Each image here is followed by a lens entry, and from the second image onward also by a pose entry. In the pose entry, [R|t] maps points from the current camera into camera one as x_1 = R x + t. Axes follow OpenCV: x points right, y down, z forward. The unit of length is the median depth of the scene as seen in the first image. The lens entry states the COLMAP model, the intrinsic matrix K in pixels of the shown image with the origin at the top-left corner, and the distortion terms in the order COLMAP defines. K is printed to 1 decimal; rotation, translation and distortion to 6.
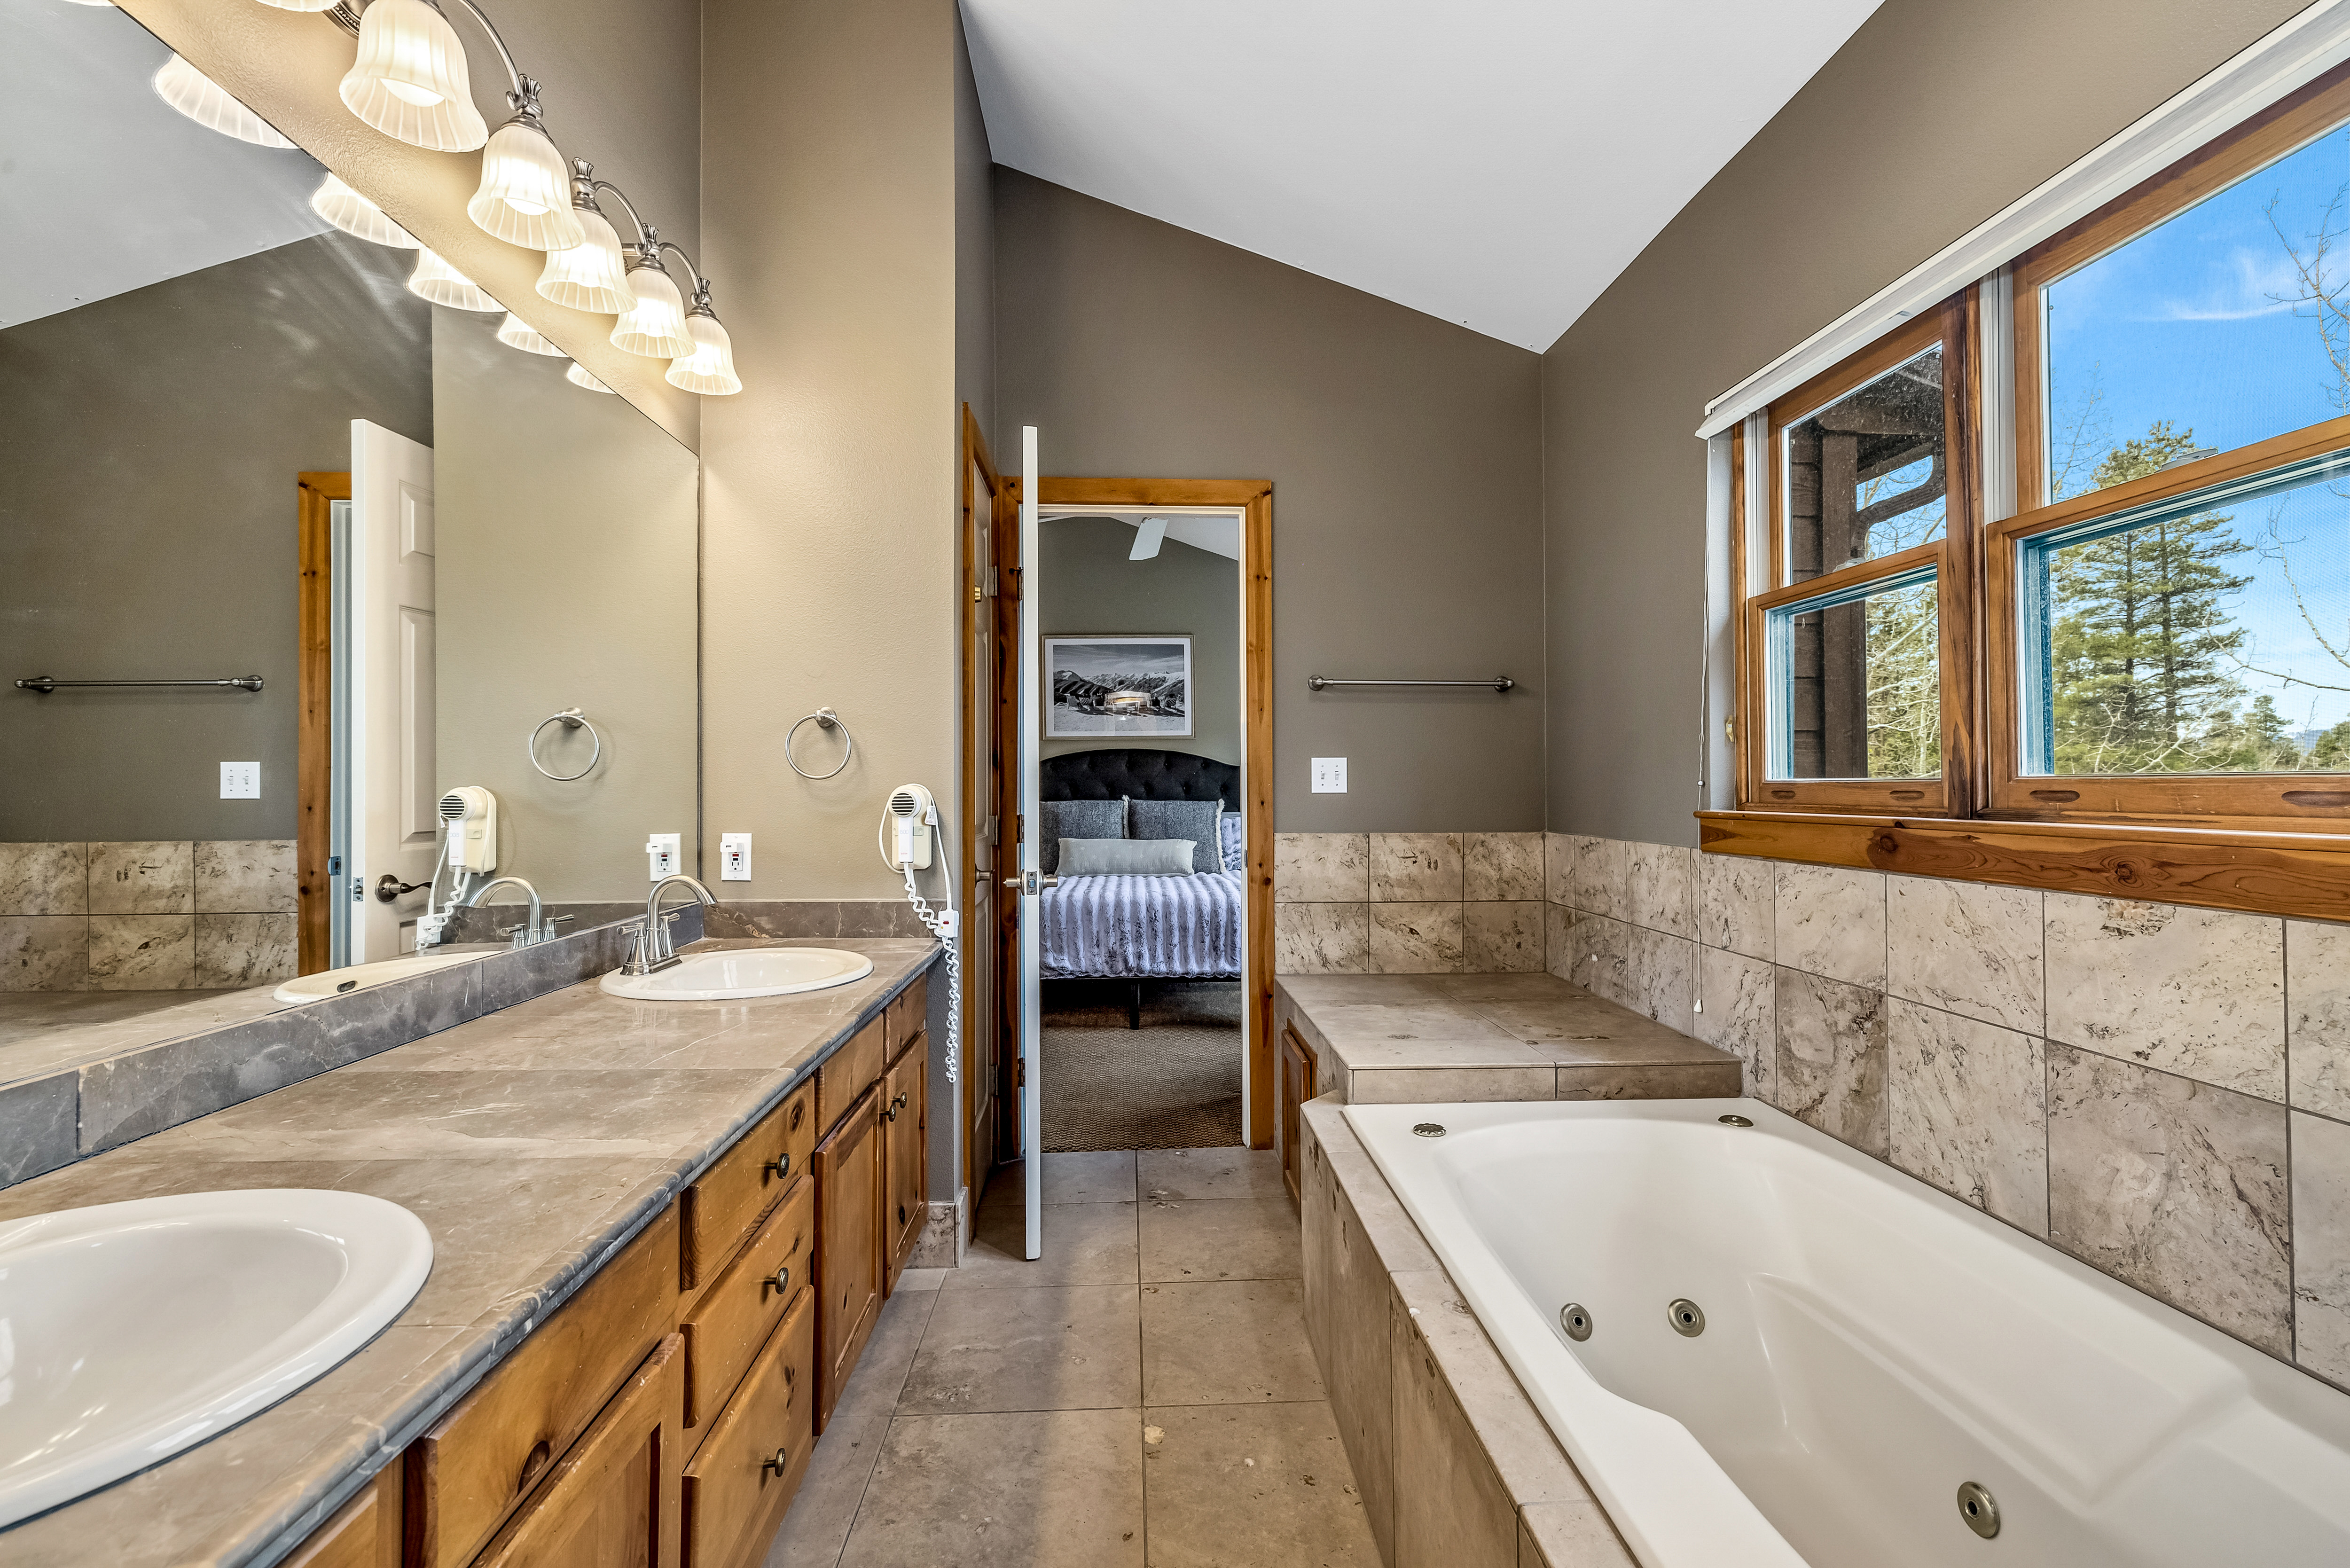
lens RADIAL K [[986.6, 0, 1176.4], [0, 986.6, 780.4], [0, 0, 1]] dist [-0.000260, 0.001107]
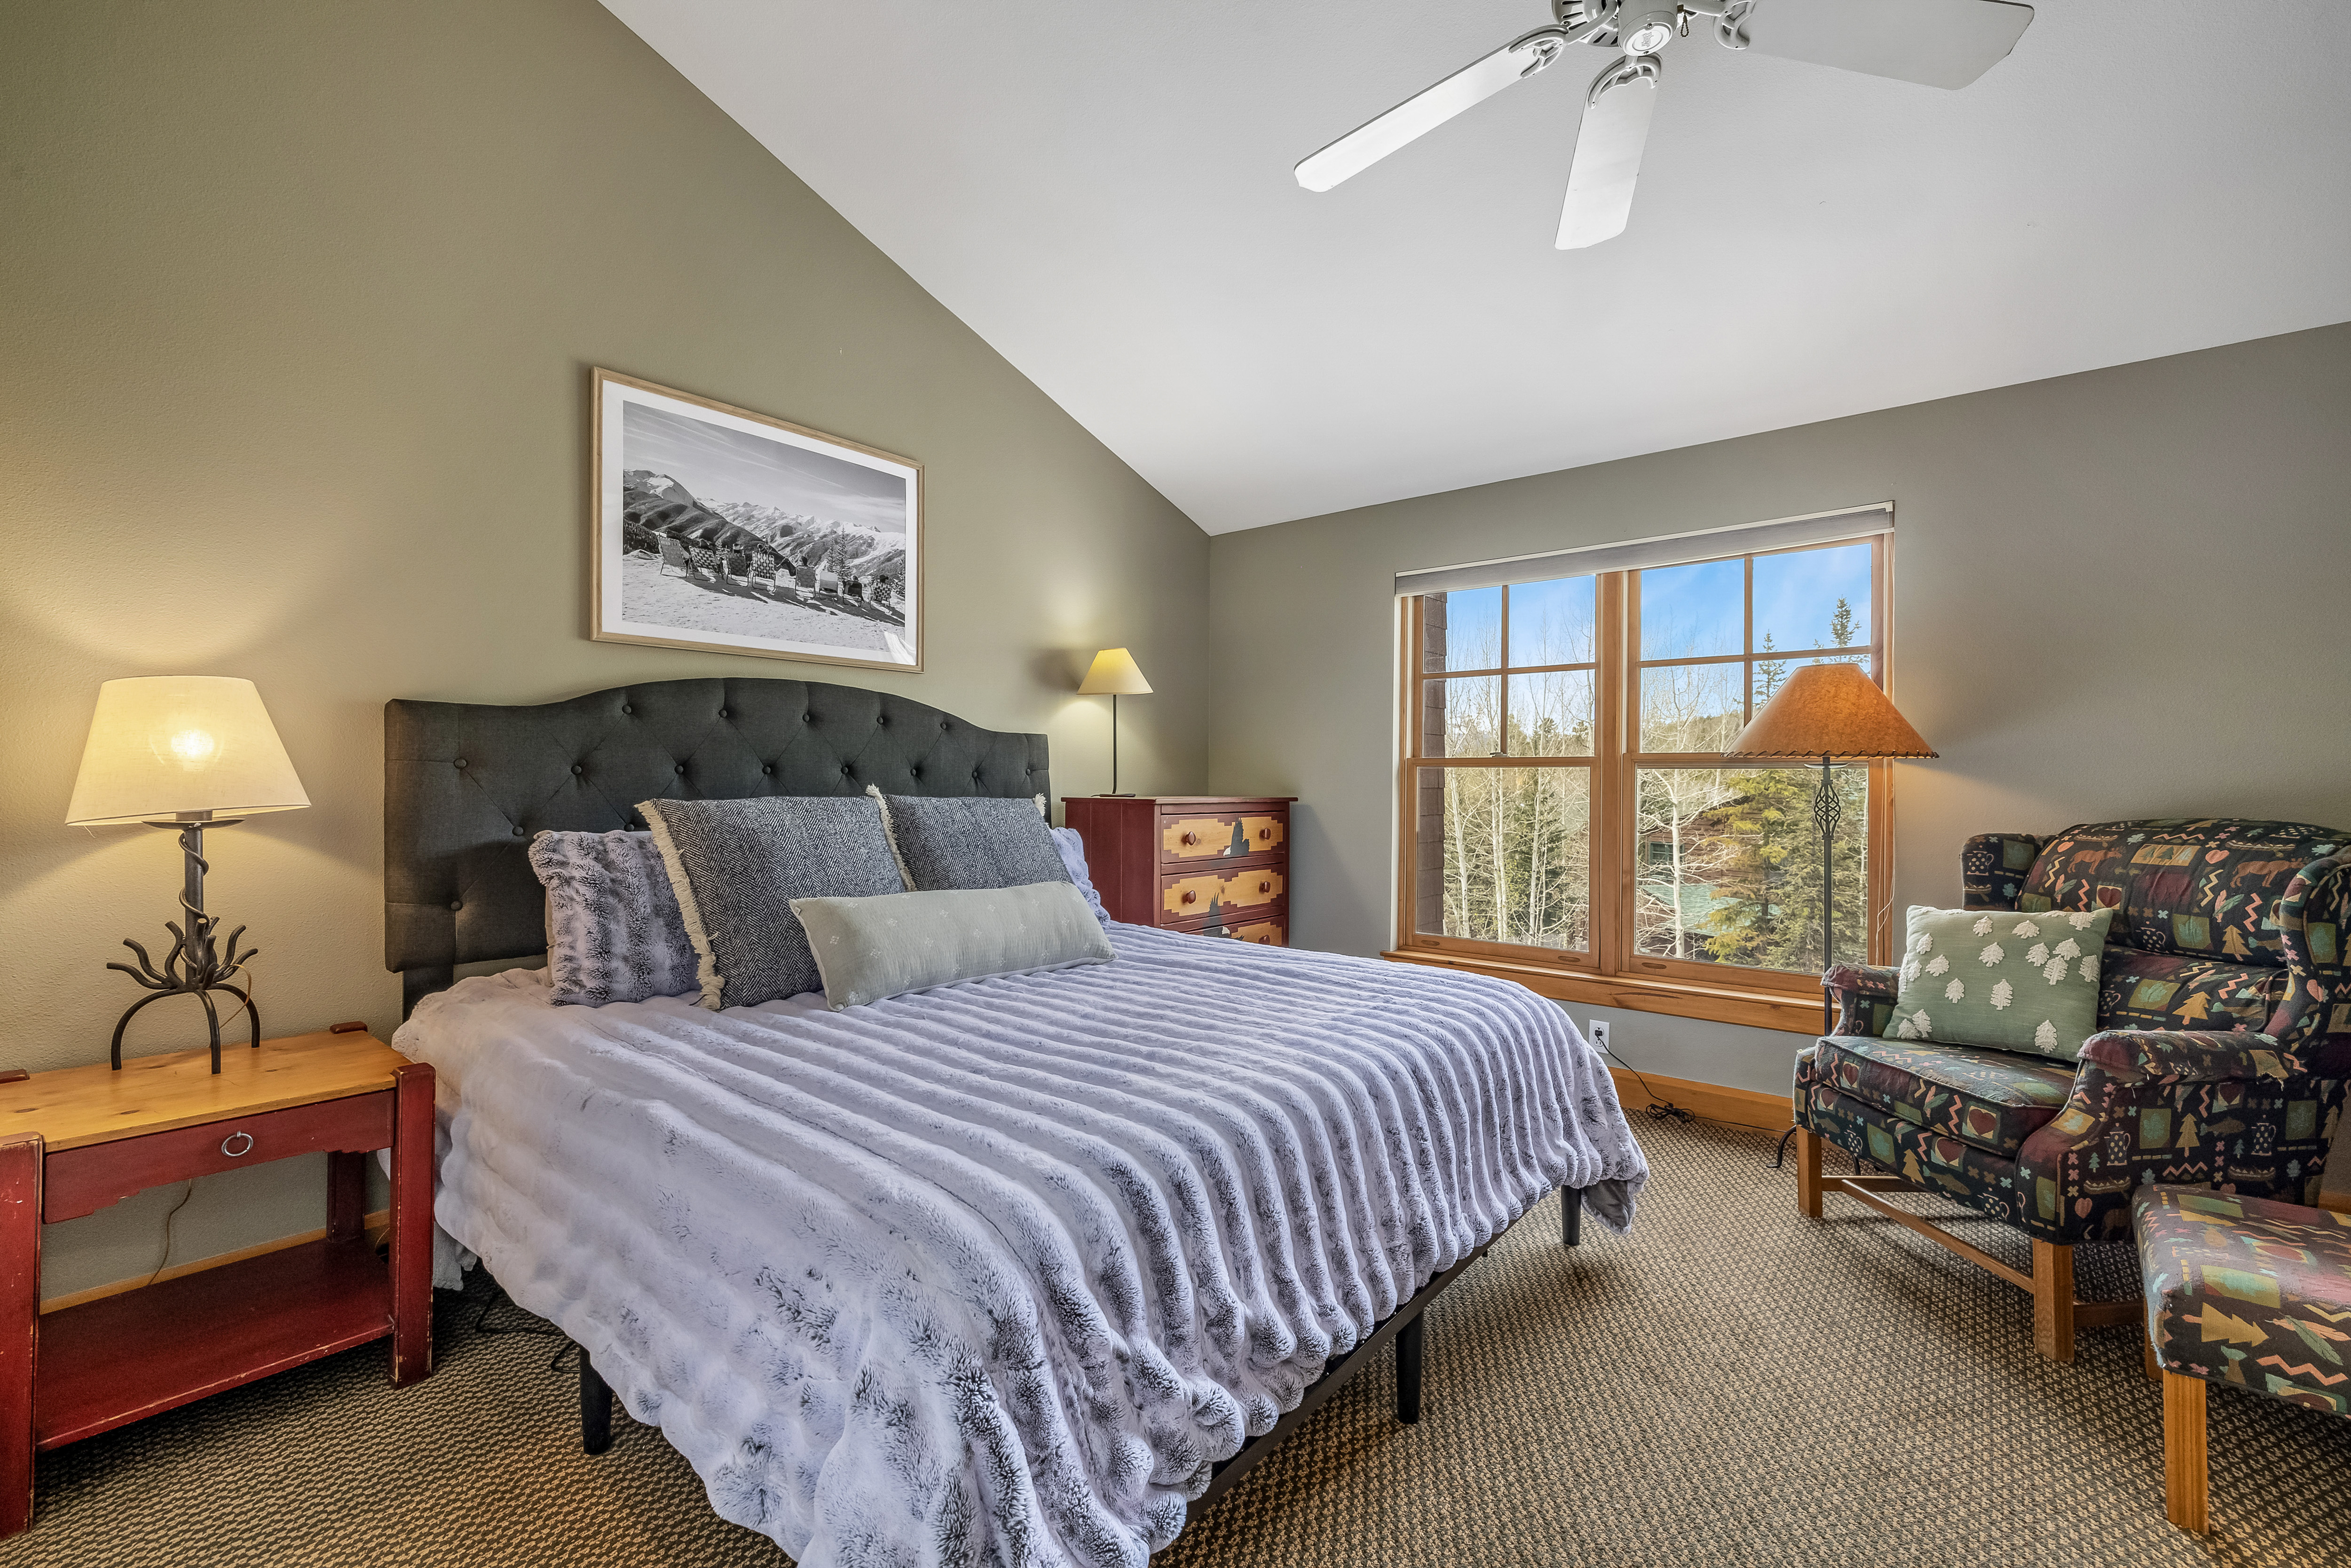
lens RADIAL K [[986.9, 0, 1211.9], [0, 986.9, 781.9], [0, 0, 1]] dist [-0.000260, 0.001107]
pose [[0.675785, 0.006098, 0.737074, -0.252328], [-0.014377, 0.999885, 0.004909, 0.008802], [-0.736959, -0.013915, 0.675795, 0.557448]]
